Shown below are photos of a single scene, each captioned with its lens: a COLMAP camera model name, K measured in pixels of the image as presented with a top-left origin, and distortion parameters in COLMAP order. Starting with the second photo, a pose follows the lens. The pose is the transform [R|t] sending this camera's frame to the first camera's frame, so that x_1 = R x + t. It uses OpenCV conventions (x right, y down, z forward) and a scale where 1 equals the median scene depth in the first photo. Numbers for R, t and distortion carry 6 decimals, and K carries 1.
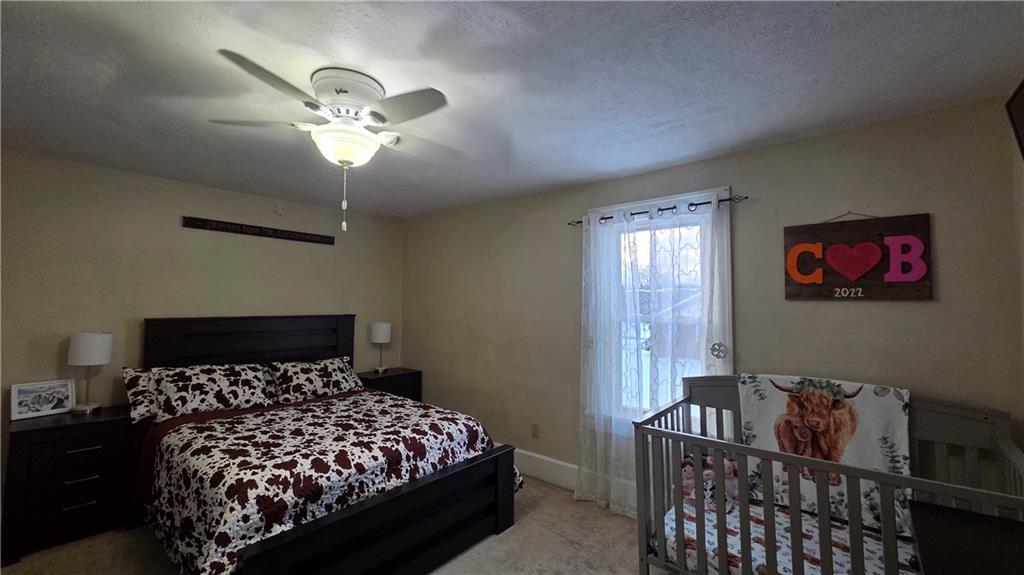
lens RADIAL K [[421.0, 0, 515.5], [0, 421.0, 285.3], [0, 0, 1]] dist [0.006409, 0.000105]
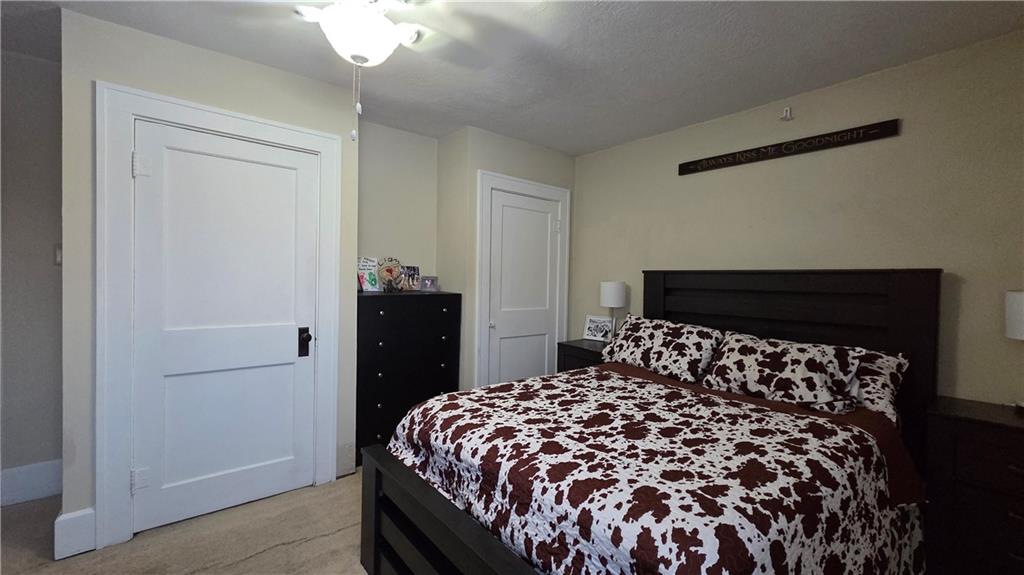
lens RADIAL K [[421.0, 0, 515.5], [0, 421.0, 285.3], [0, 0, 1]] dist [0.006409, 0.000105]
pose [[-0.185156, 0.010761, -0.982650, 0.294344], [0.024912, 0.999670, 0.006254, 0.130447], [0.982393, -0.023321, -0.185363, 1.120298]]
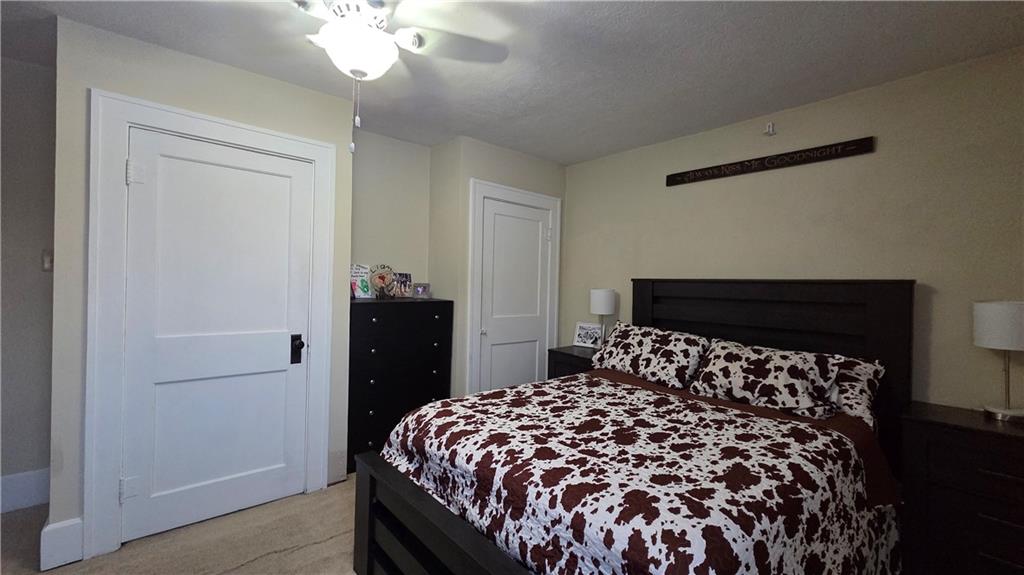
lens RADIAL K [[421.0, 0, 515.5], [0, 421.0, 285.3], [0, 0, 1]] dist [0.006409, 0.000105]
pose [[-0.159065, -0.002064, -0.987266, 0.313912], [0.020903, 0.999767, -0.005458, 0.123183], [0.987047, -0.021505, -0.158985, 1.115111]]
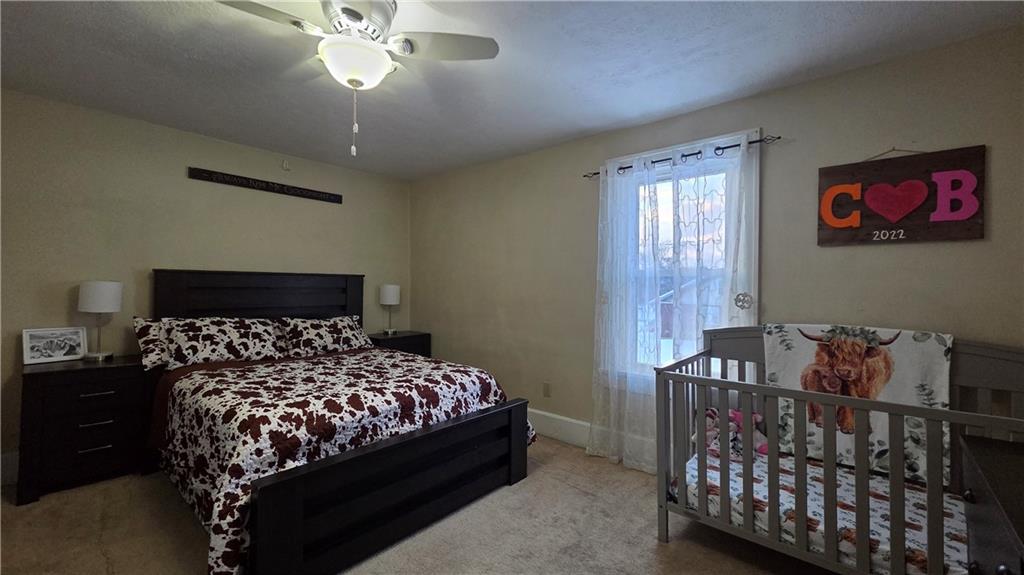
lens RADIAL K [[418.8, 0, 512.0], [0, 418.8, 287.5], [0, 0, 1]] dist [0.006926, -0.000113]
pose [[0.999804, 0.007580, -0.018263, -0.027861], [-0.006707, 0.998853, 0.047400, 0.089241], [0.018602, -0.047268, 0.998709, 0.042823]]
